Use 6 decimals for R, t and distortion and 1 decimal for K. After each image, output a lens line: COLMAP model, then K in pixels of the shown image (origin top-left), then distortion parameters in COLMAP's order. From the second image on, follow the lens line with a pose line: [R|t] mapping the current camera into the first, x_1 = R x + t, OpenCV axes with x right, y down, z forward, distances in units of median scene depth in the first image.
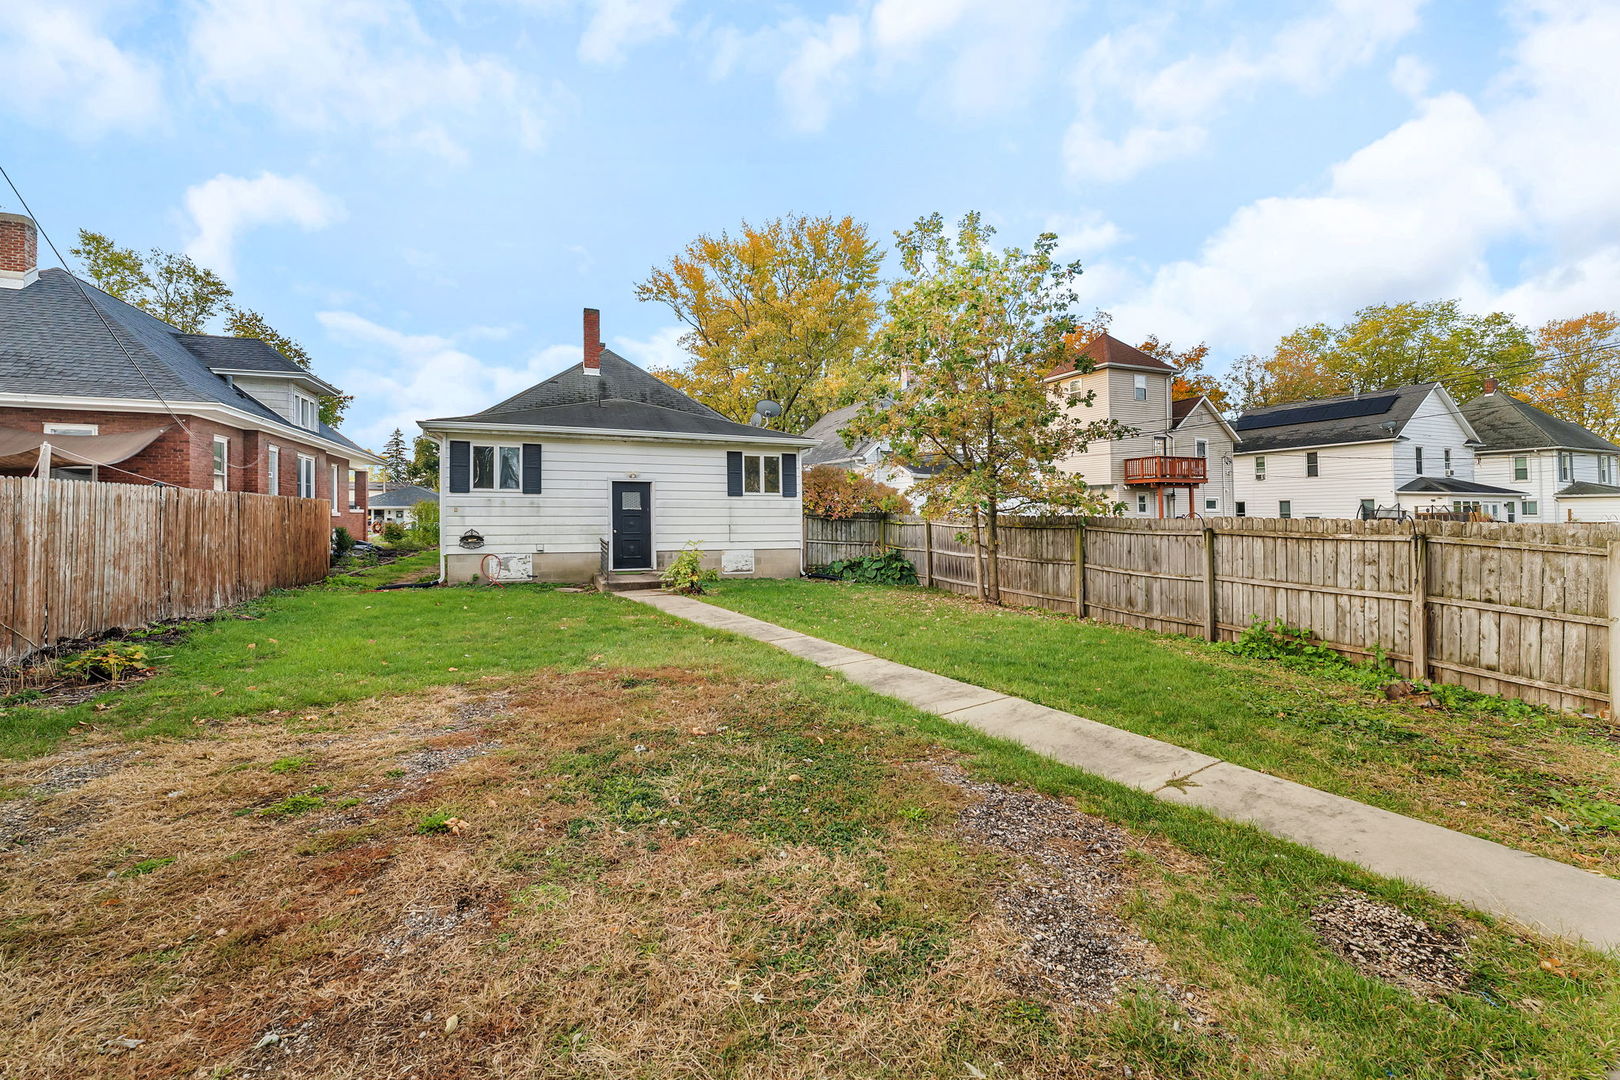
lens RADIAL K [[660.3, 0, 810.6], [0, 660.3, 511.7], [0, 0, 1]] dist [-0.000413, -0.000185]
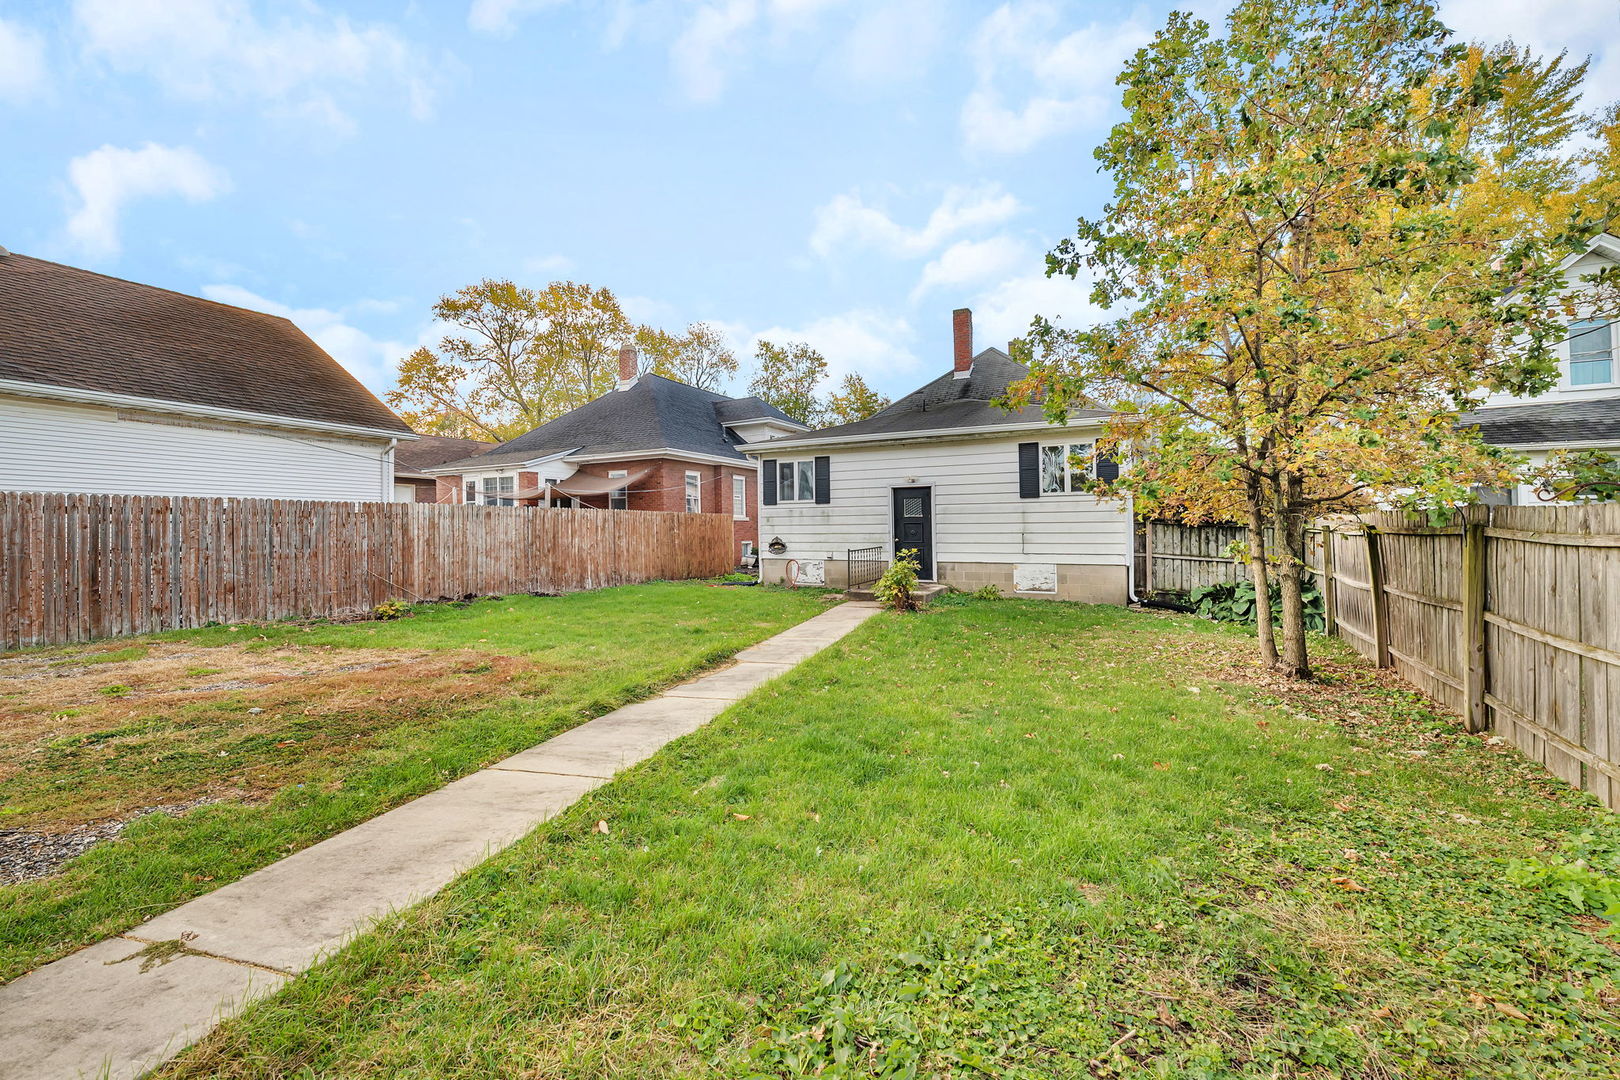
lens RADIAL K [[666.0, 0, 812.2], [0, 666.0, 534.5], [0, 0, 1]] dist [0.000960, 0.000050]
pose [[0.643775, -0.002263, -0.765212, 0.385934], [0.011494, 0.999911, 0.006713, 0.014904], [0.765129, -0.013117, 0.643744, 0.300561]]
